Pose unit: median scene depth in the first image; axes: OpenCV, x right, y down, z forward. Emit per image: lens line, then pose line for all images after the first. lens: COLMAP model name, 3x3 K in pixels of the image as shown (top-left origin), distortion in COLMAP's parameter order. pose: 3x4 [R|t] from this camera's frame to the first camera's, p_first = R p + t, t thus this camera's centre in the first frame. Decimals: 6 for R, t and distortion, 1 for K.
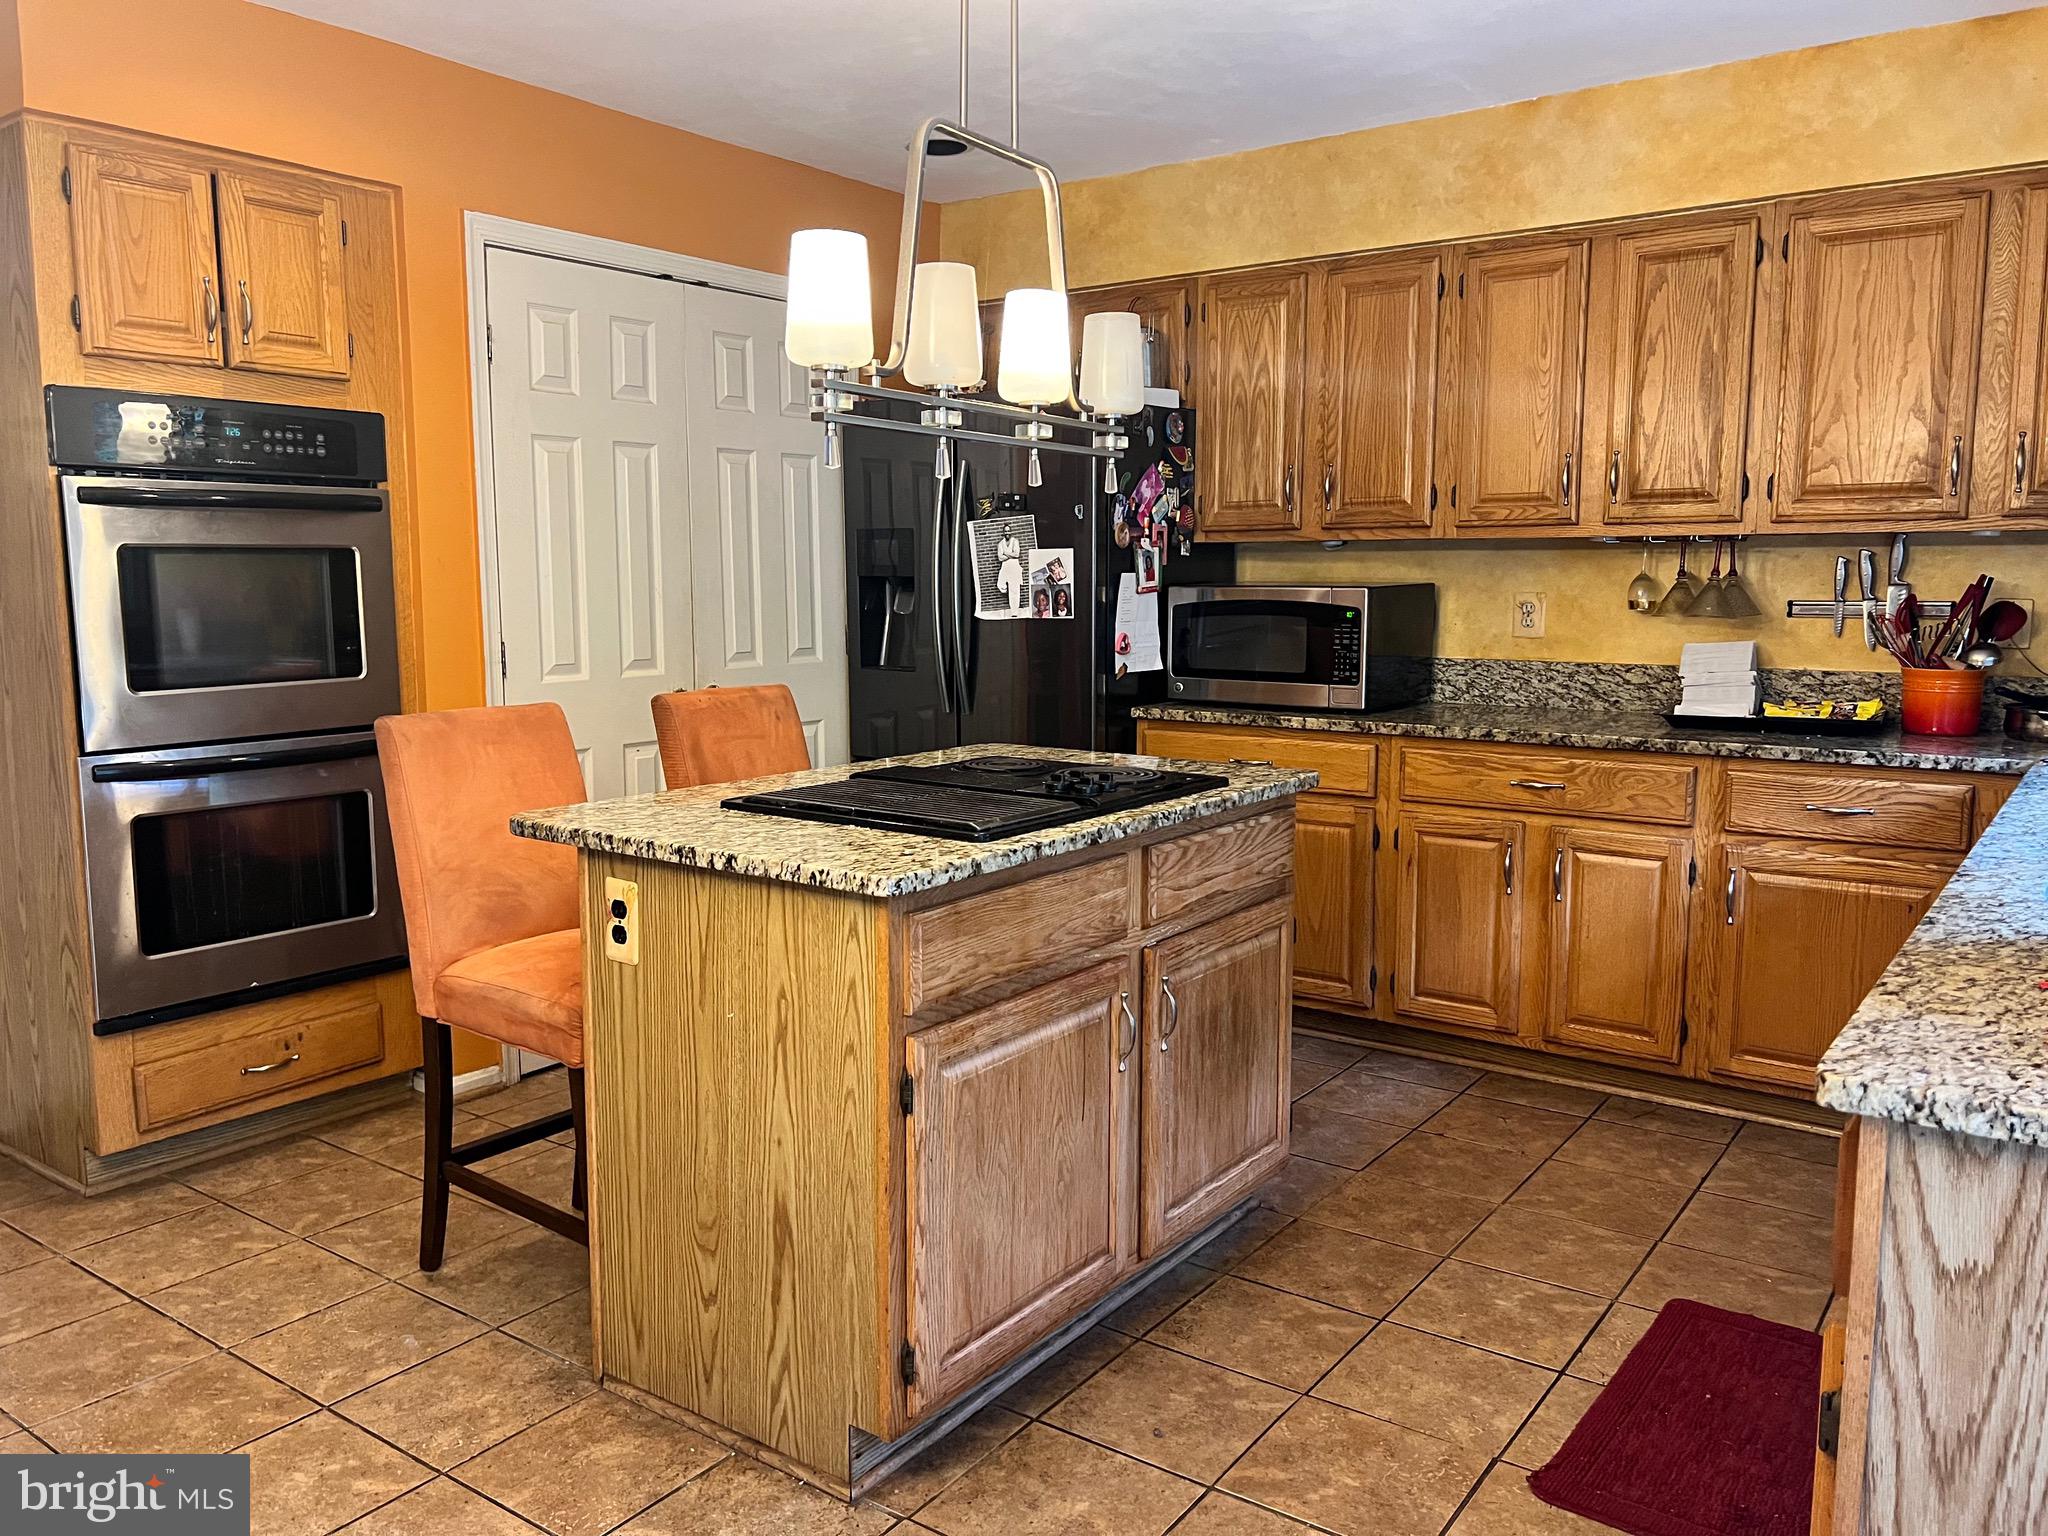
lens RADIAL K [[1530.2, 0, 1014.5], [0, 1530.2, 763.5], [0, 0, 1]] dist [0.042997, -0.057433]
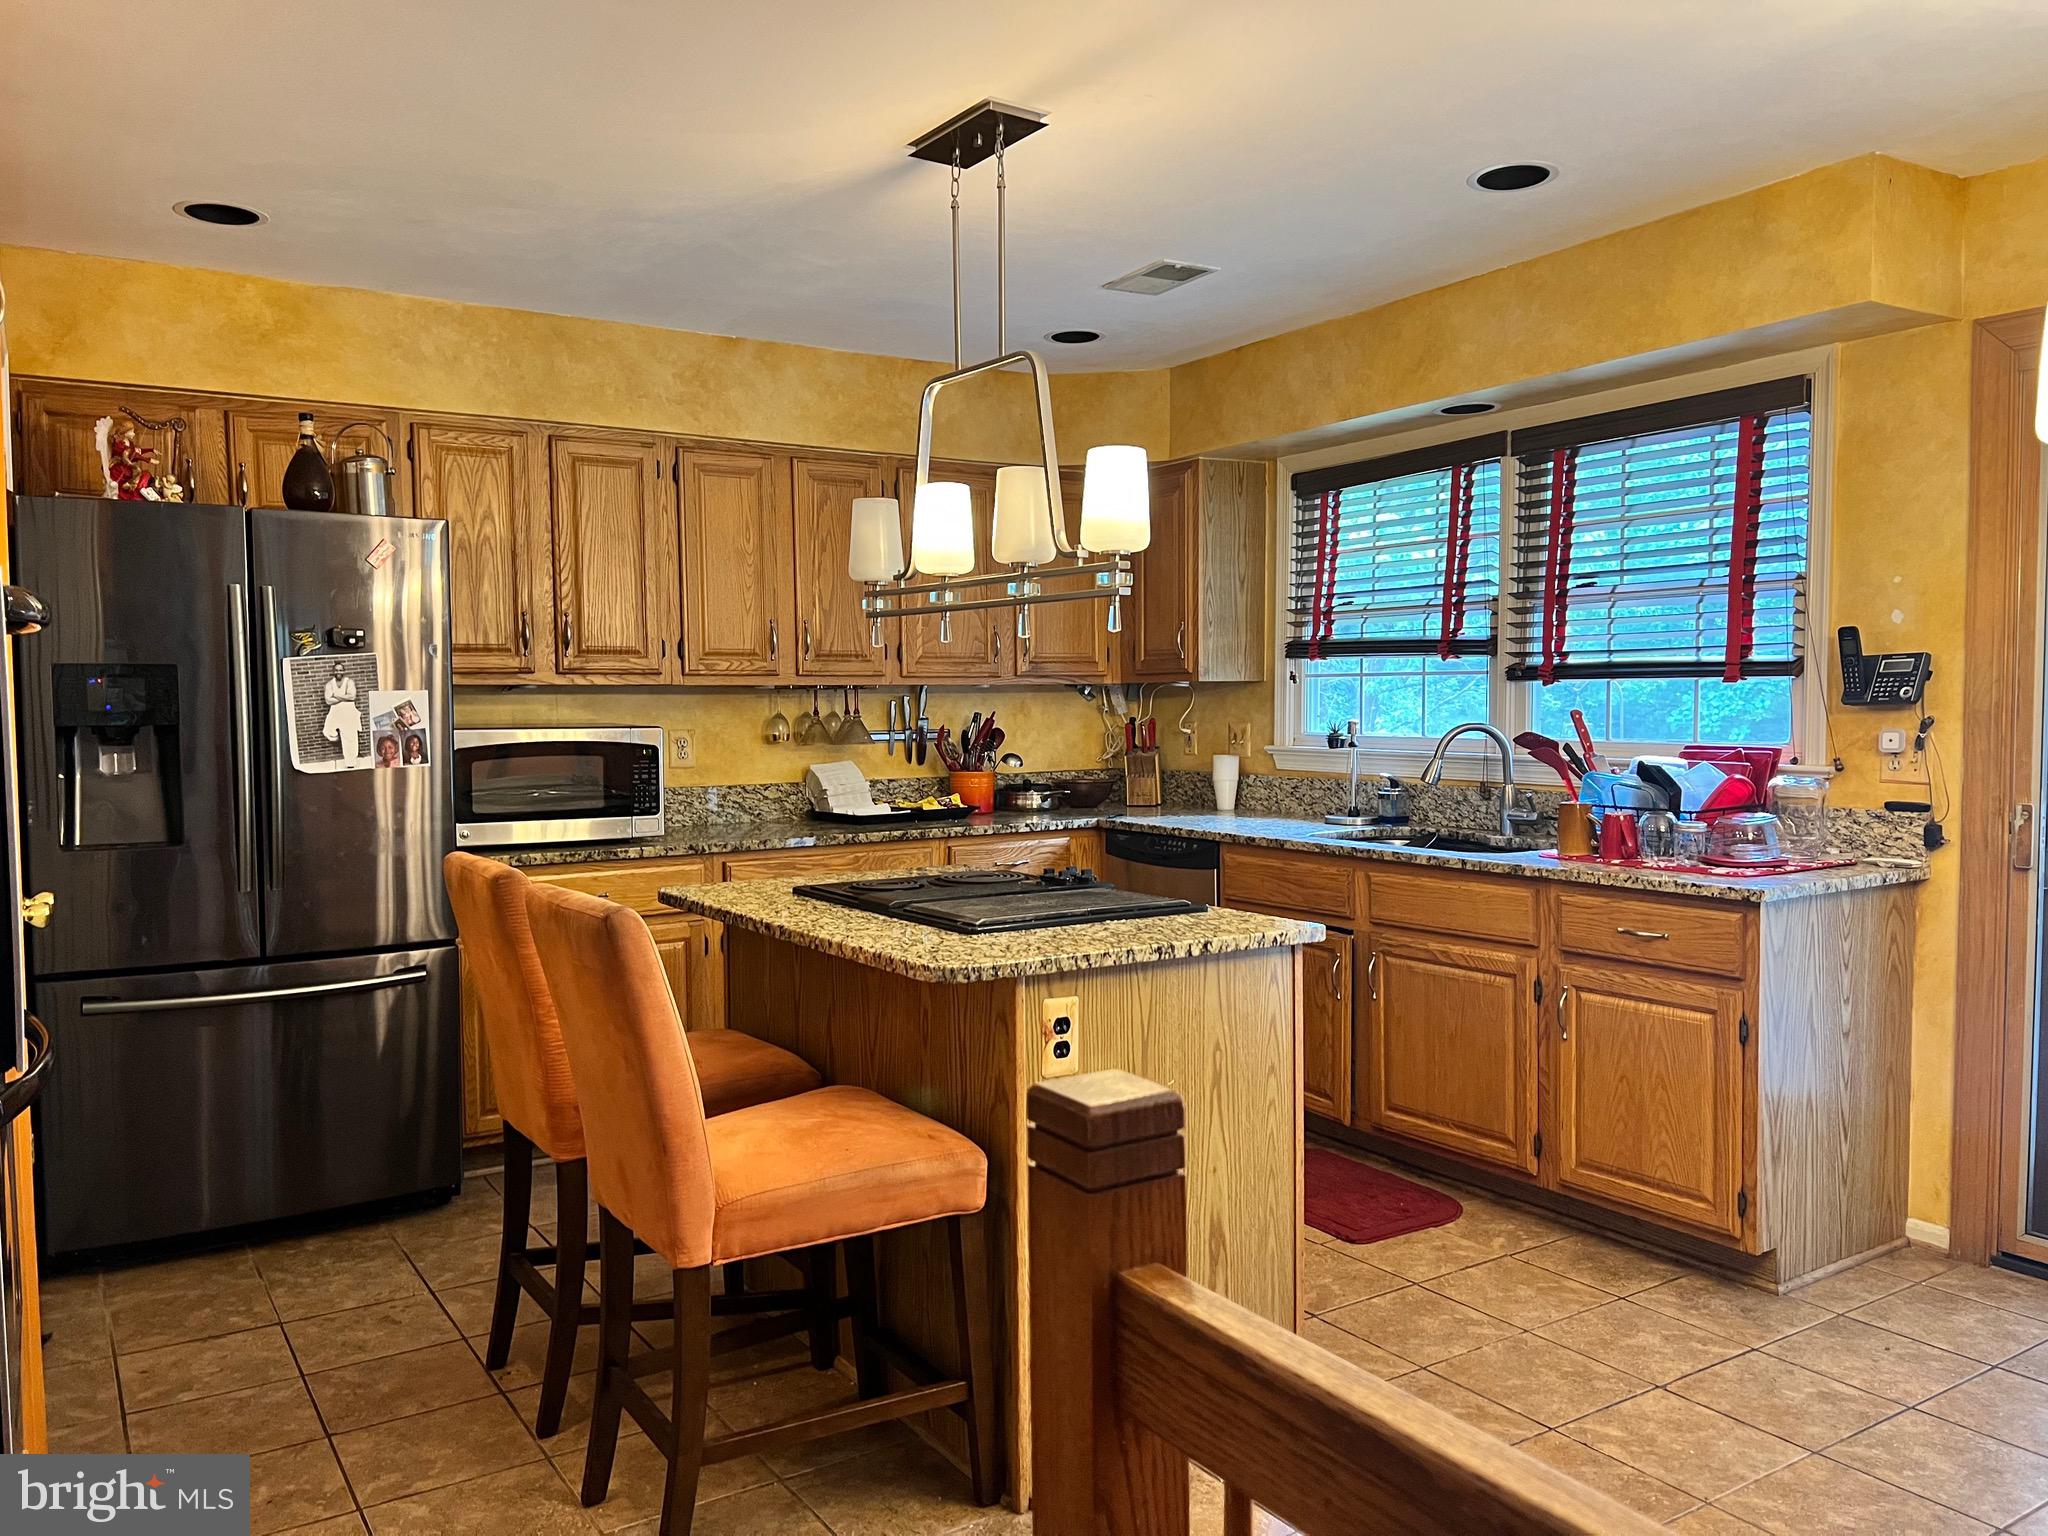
lens RADIAL K [[1530.2, 0, 1011.5], [0, 1530.2, 781.3], [0, 0, 1]] dist [0.042997, -0.057433]
pose [[0.368881, -0.051290, 0.928060, -0.737422], [0.125043, 0.992138, 0.005130, -0.049945], [-0.921027, 0.114155, 0.372394, 0.358186]]
